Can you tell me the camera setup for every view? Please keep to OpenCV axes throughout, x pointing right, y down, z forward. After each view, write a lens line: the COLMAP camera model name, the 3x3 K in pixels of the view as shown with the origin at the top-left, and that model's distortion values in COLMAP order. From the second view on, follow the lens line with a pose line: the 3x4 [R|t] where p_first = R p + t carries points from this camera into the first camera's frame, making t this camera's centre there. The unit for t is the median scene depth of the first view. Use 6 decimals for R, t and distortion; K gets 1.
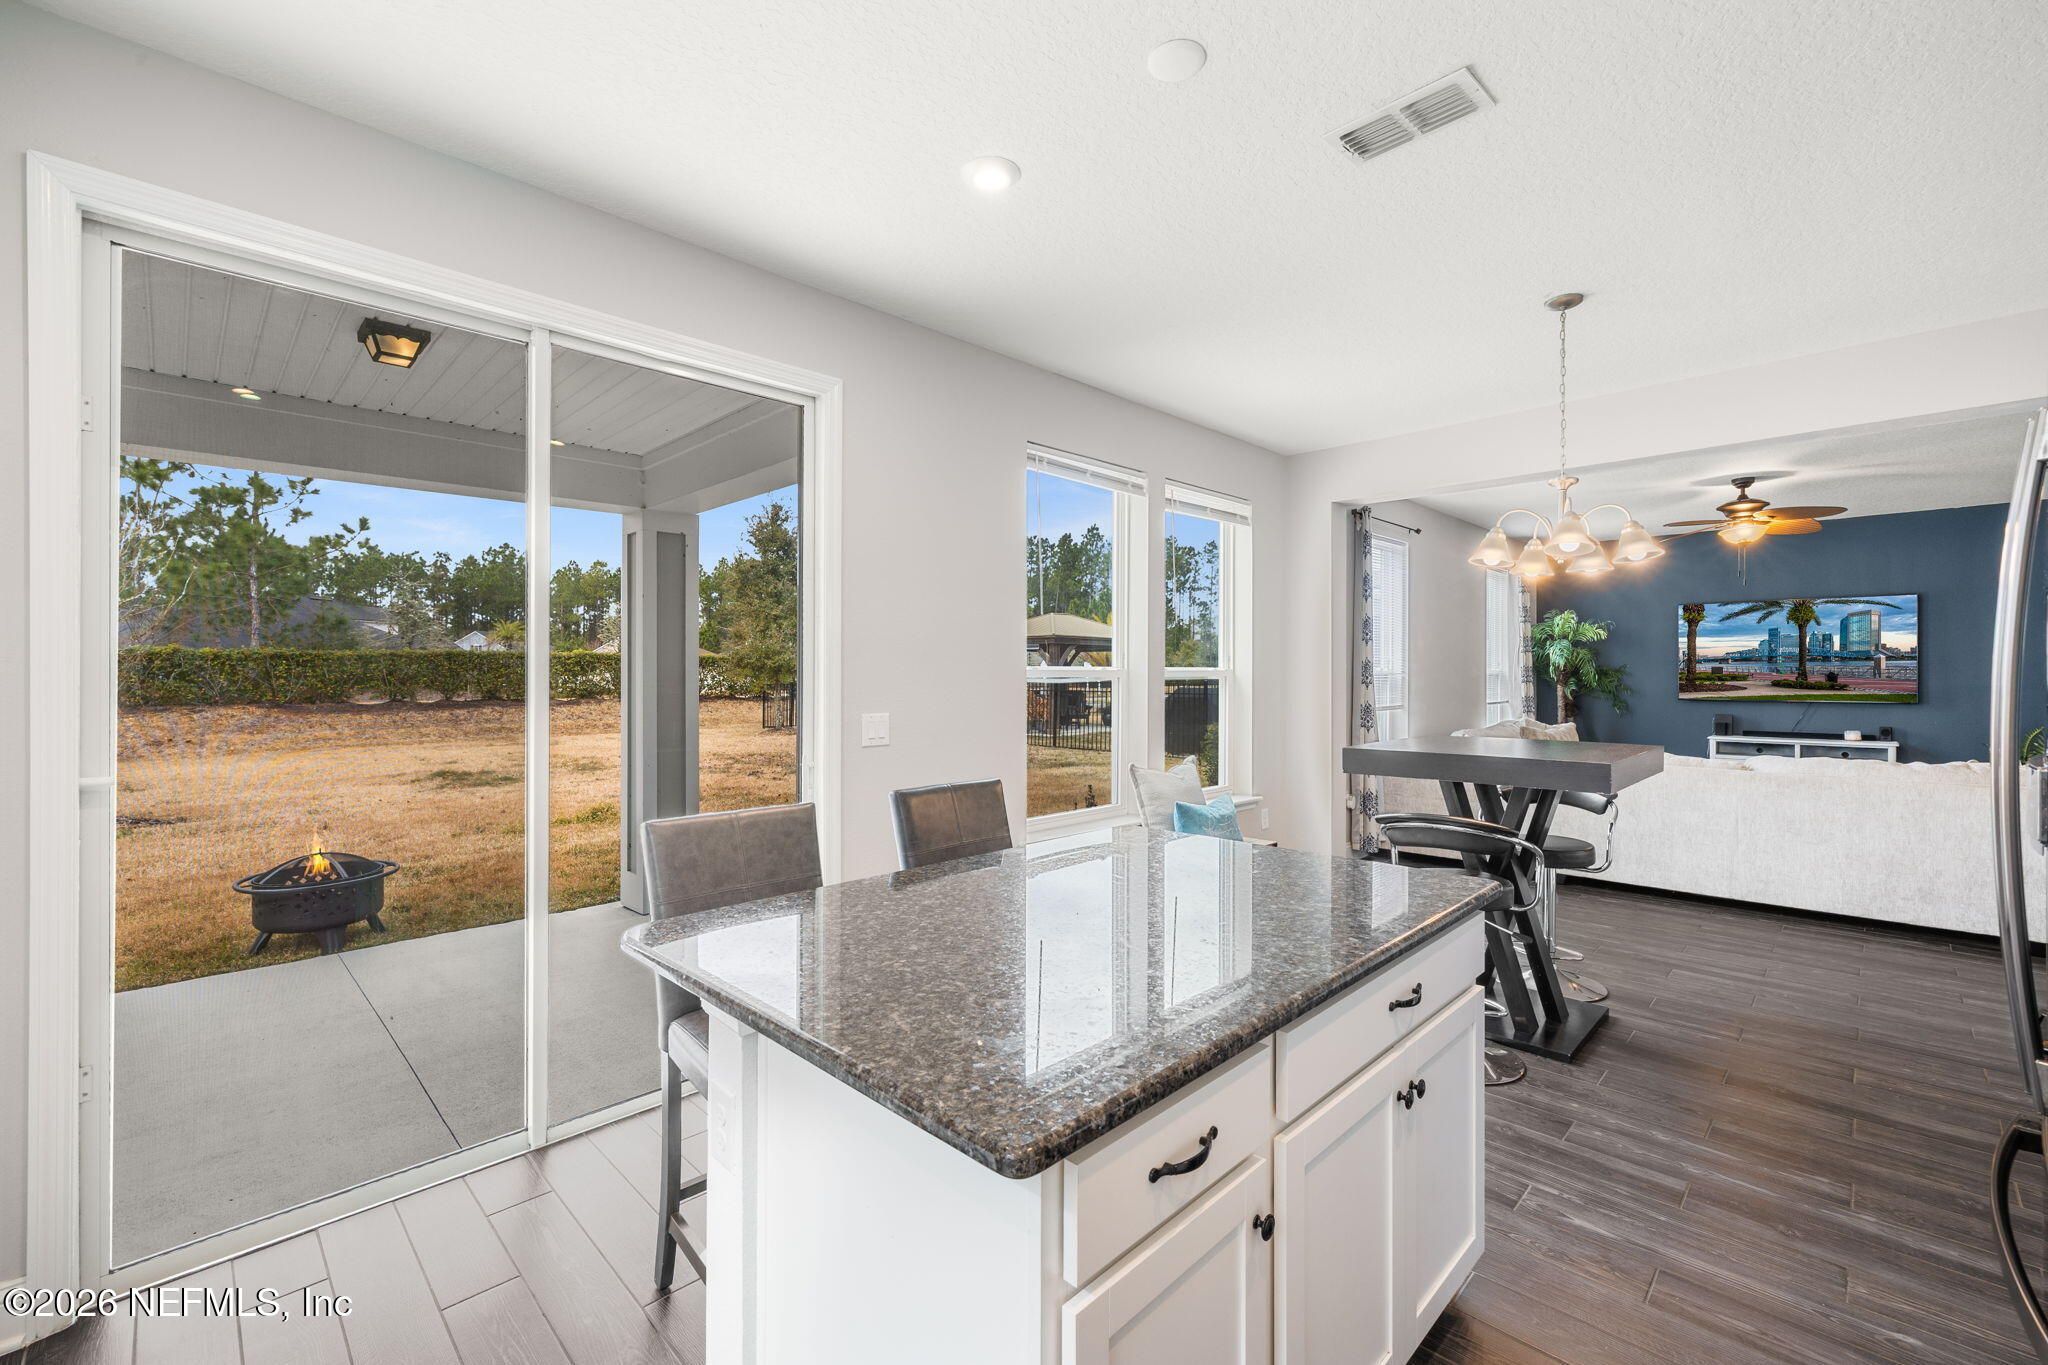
lens RADIAL K [[865.0, 0, 1009.0], [0, 865.0, 677.3], [0, 0, 1]] dist [0.008857, -0.000352]
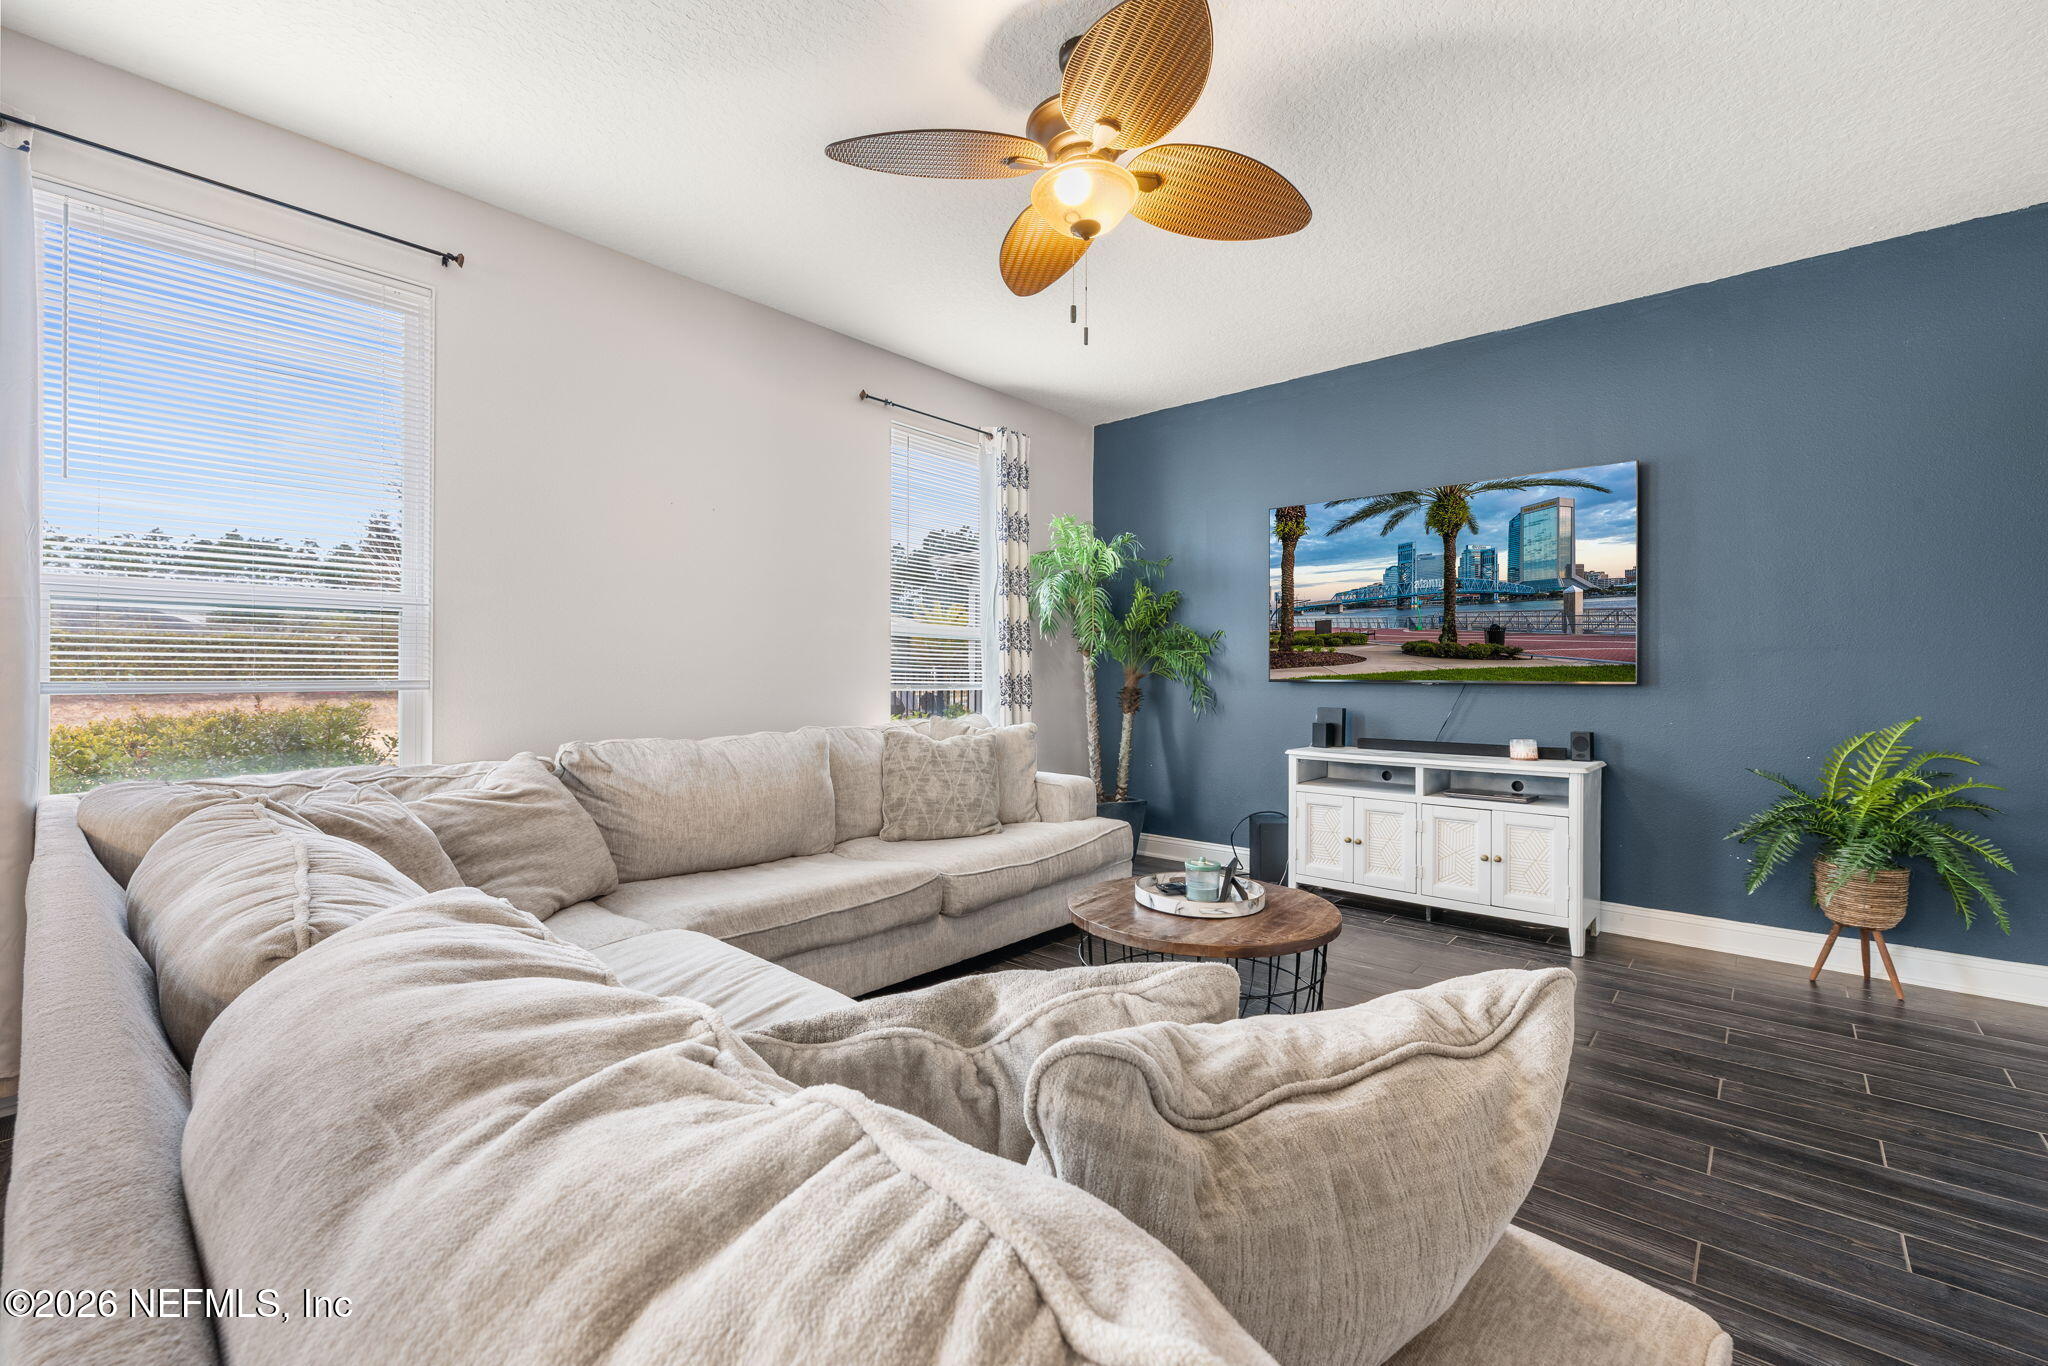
lens RADIAL K [[865.0, 0, 1023.2], [0, 865.0, 677.9], [0, 0, 1]] dist [0.008857, -0.000352]
pose [[0.997737, -0.002737, 0.067185, 0.612626], [0.002686, 0.999996, 0.000851, 0.023426], [-0.067187, -0.000669, 0.997740, 0.494752]]
